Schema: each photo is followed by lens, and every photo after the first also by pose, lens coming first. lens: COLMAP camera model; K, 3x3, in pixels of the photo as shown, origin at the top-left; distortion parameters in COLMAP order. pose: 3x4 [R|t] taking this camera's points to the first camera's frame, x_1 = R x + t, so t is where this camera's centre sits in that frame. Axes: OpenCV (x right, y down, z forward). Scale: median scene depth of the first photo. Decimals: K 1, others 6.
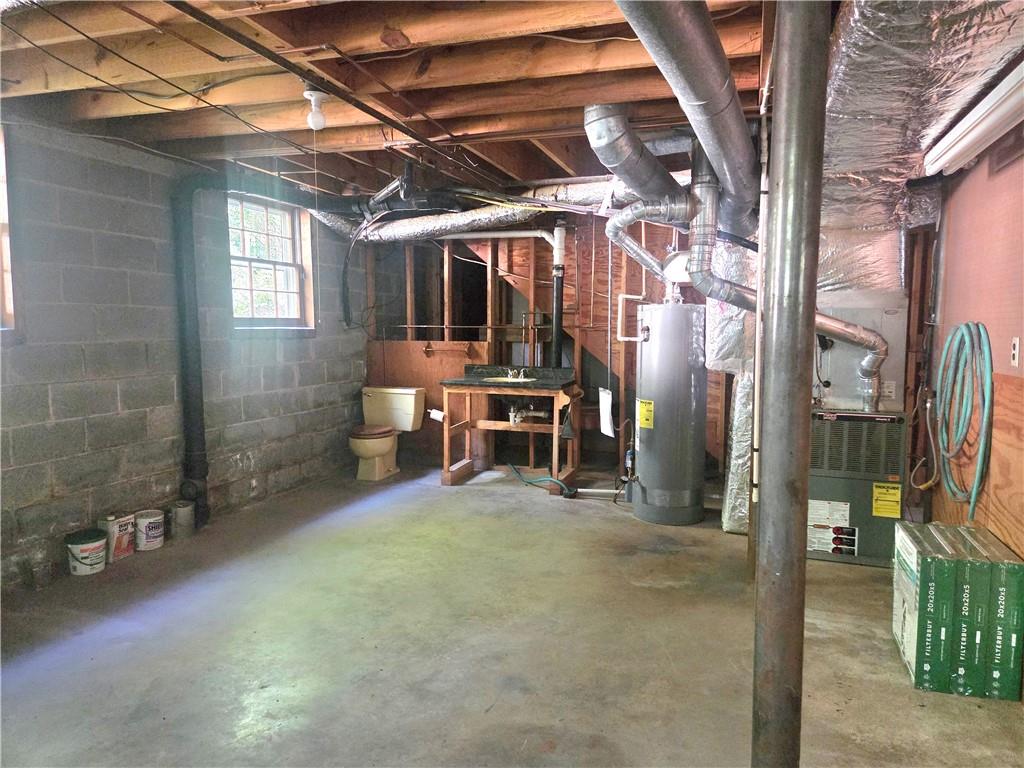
lens RADIAL K [[693.9, 0, 510.1], [0, 693.9, 392.9], [0, 0, 1]] dist [0.050686, -0.000507]
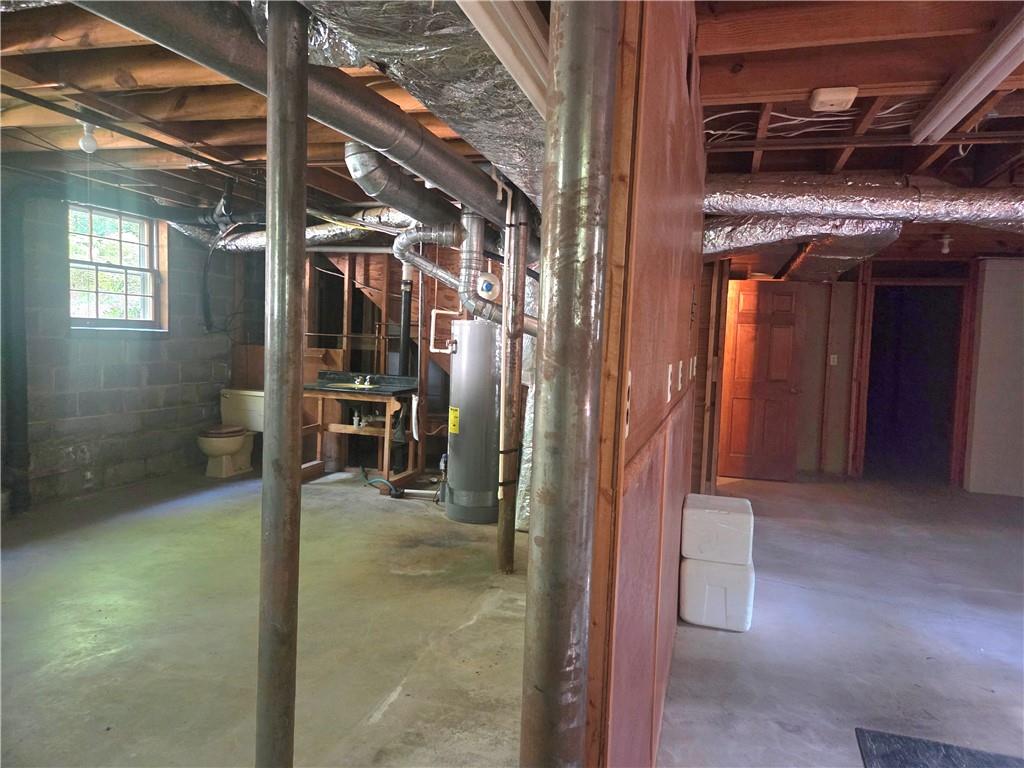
lens RADIAL K [[689.4, 0, 512.0], [0, 689.4, 384.0], [0, 0, 1]] dist [0.000778, -0.001287]
pose [[0.997963, 0.033462, 0.054323, 0.186293], [-0.031767, 0.998990, -0.031765, 0.004310], [-0.055331, 0.029974, 0.998018, -0.065088]]
